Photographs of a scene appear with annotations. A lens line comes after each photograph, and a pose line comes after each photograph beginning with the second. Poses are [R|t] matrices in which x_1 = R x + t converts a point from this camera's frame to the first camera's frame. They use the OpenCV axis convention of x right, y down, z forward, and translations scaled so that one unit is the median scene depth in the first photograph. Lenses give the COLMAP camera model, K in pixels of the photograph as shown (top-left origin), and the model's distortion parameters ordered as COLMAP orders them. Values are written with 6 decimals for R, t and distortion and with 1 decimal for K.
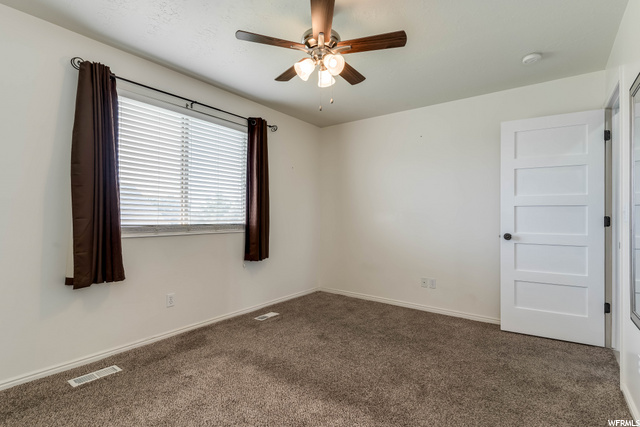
lens RADIAL K [[309.3, 0, 322.7], [0, 309.3, 215.9], [0, 0, 1]] dist [0.007946, 0.001282]
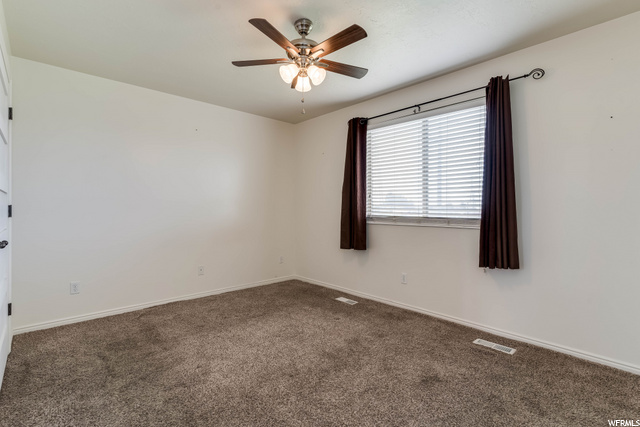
lens RADIAL K [[309.3, 0, 325.3], [0, 309.3, 207.2], [0, 0, 1]] dist [0.007946, 0.001282]
pose [[-0.182714, 0.009418, -0.983121, 0.710316], [0.011507, 0.999906, 0.007440, -0.019610], [0.983099, -0.009954, -0.182805, 0.859277]]
